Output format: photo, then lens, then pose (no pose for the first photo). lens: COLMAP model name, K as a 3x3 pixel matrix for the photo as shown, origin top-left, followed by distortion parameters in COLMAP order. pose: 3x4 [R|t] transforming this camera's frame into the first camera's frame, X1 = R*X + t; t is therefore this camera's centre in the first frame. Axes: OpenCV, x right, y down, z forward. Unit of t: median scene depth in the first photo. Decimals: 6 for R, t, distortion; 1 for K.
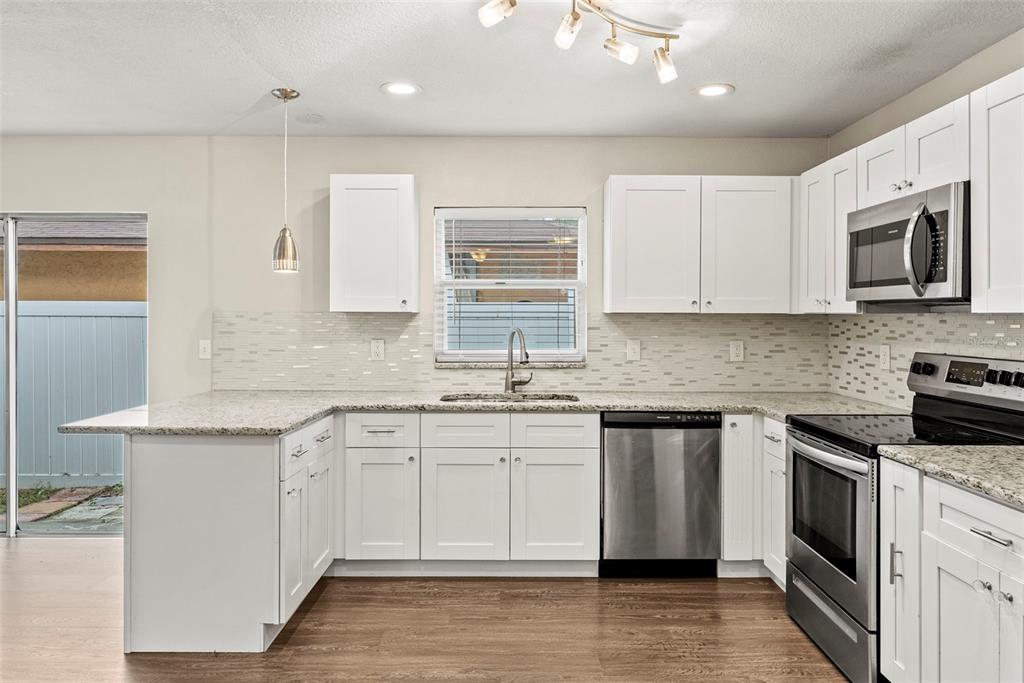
lens RADIAL K [[694.4, 0, 513.4], [0, 694.4, 320.8], [0, 0, 1]] dist [0.004403, -0.000436]
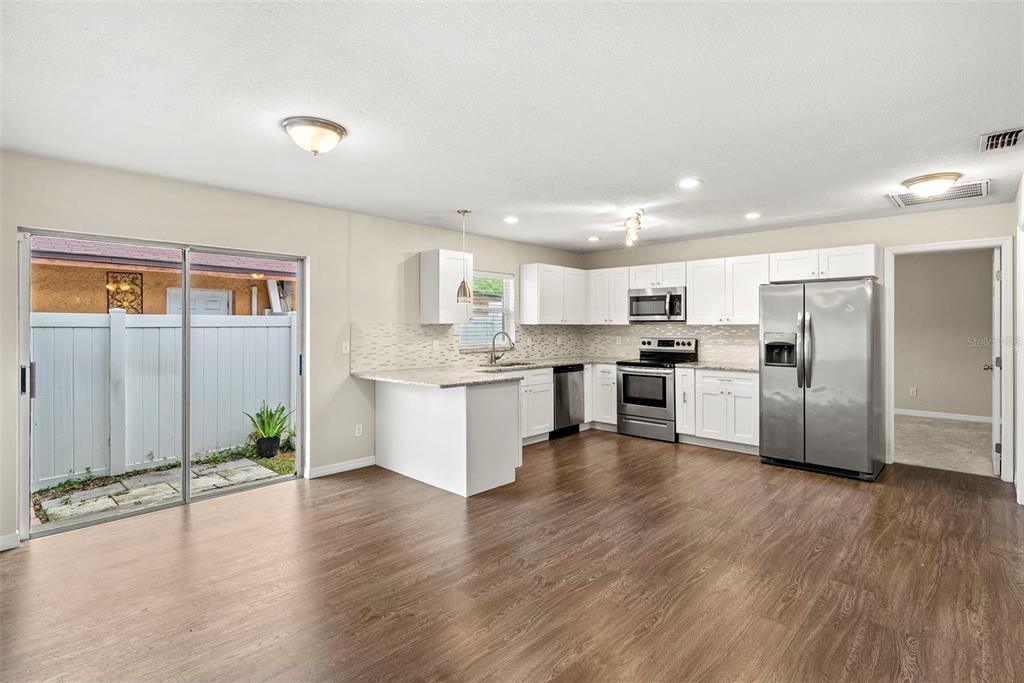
lens RADIAL K [[496.1, 0, 517.9], [0, 496.1, 321.5], [0, 0, 1]] dist [0.002418, 0.000086]
pose [[0.684138, 0.004343, 0.729340, -1.168676], [0.006019, 0.999915, -0.011600, -0.002413], [-0.729328, 0.012326, 0.684053, -0.054337]]
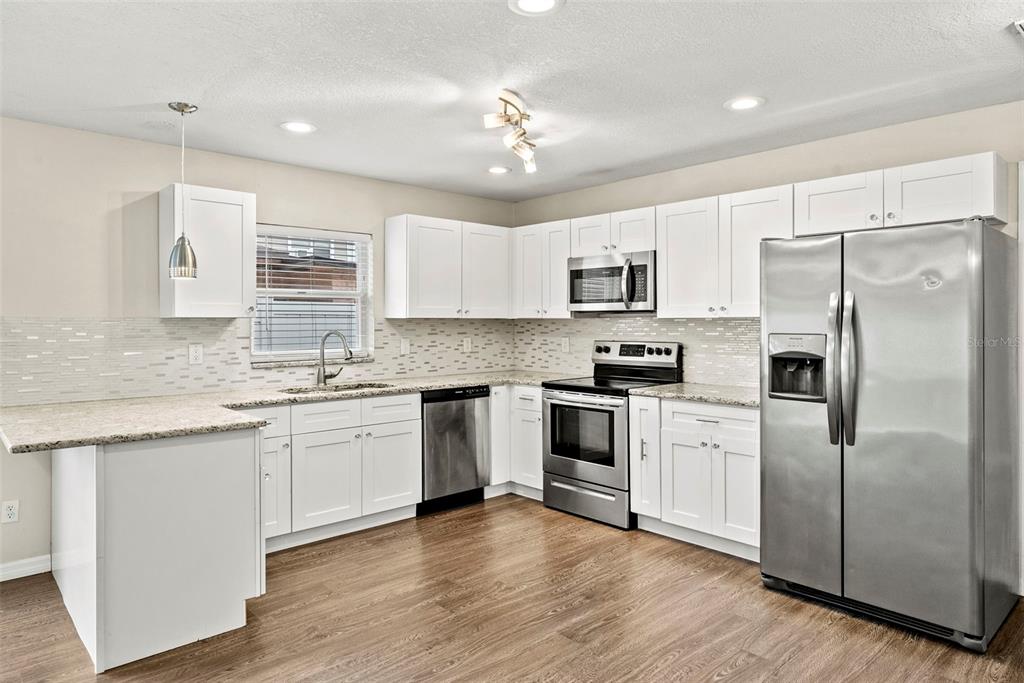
lens RADIAL K [[634.8, 0, 513.8], [0, 634.8, 318.8], [0, 0, 1]] dist [0.004354, -0.000478]
pose [[0.737006, -0.001919, 0.675883, -0.573158], [0.008634, 0.999941, -0.006576, -0.000511], [-0.675831, 0.010683, 0.736979, -0.029588]]
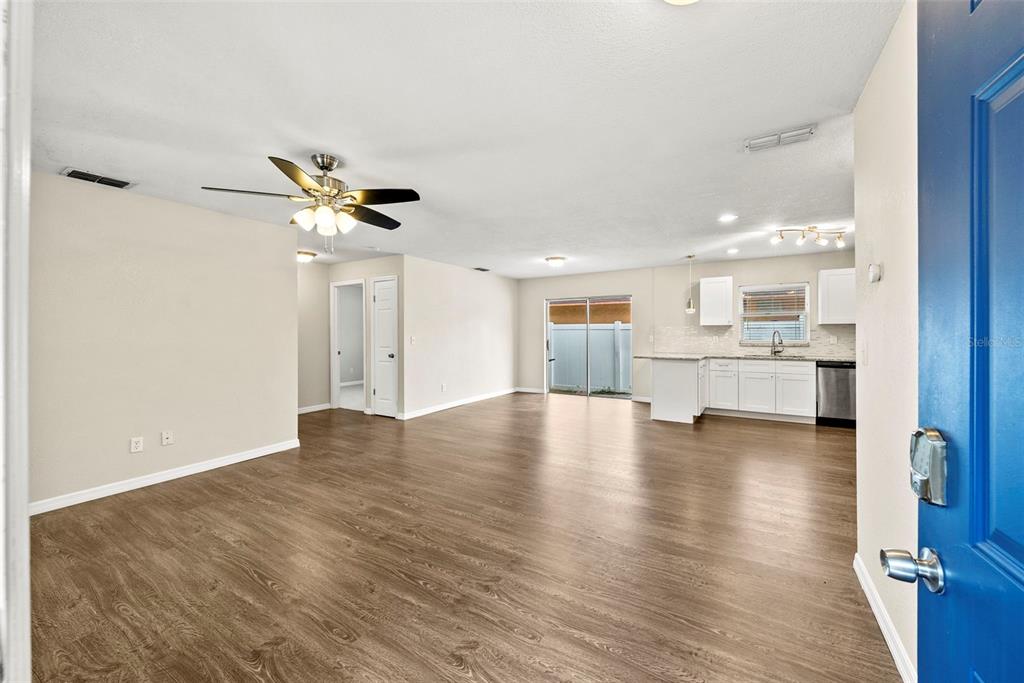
lens RADIAL K [[391.0, 0, 515.8], [0, 391.0, 331.6], [0, 0, 1]] dist [0.001372, 0.000029]
pose [[0.855321, -0.006186, -0.518062, -0.081801], [0.001267, 0.999951, -0.009848, 0.030726], [0.518097, 0.007767, 0.855286, -0.880637]]
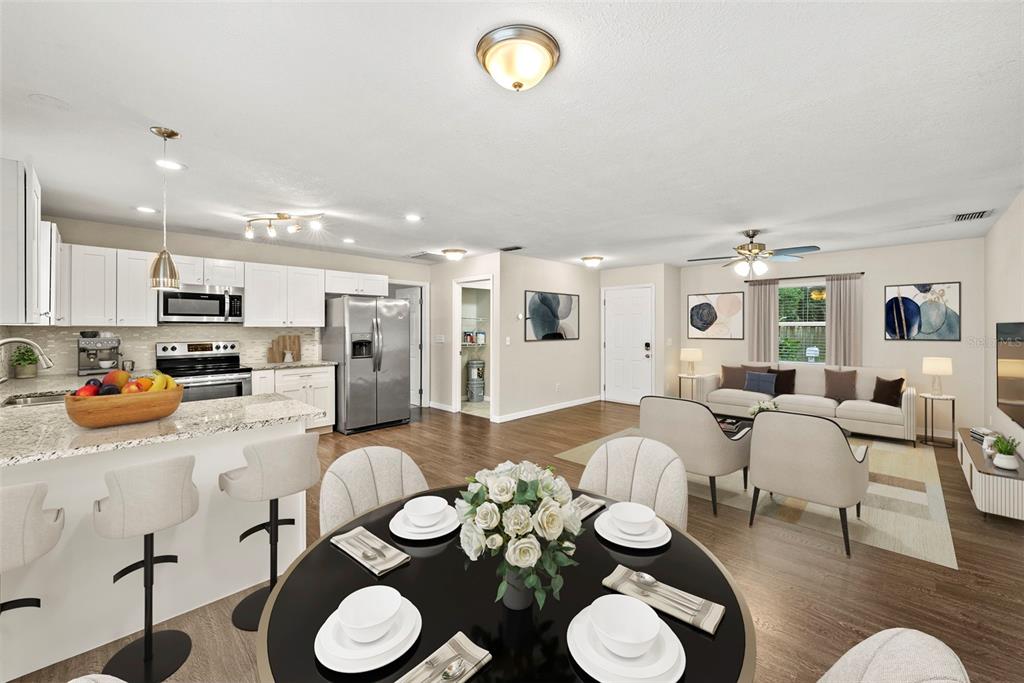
lens RADIAL K [[414.3, 0, 515.6], [0, 414.3, 327.7], [0, 0, 1]] dist [-0.001681, -0.000122]
pose [[-0.716615, -0.000997, 0.697468, -1.148480], [0.003963, 0.999977, 0.005501, -0.008165], [-0.697458, 0.006706, -0.716595, 1.032825]]
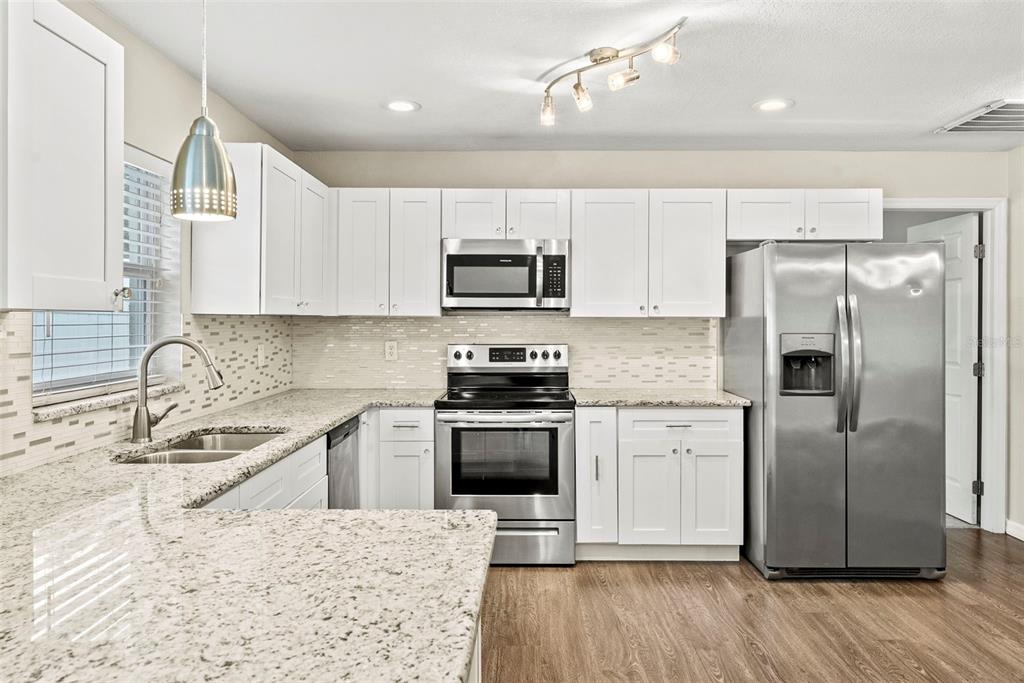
lens RADIAL K [[694.4, 0, 513.7], [0, 694.4, 317.9], [0, 0, 1]] dist [0.004403, -0.000436]
pose [[0.010973, -0.001076, 0.999939, -0.717267], [0.003868, 0.999992, 0.001034, -0.007396], [-0.999932, 0.003857, 0.010977, 0.761219]]
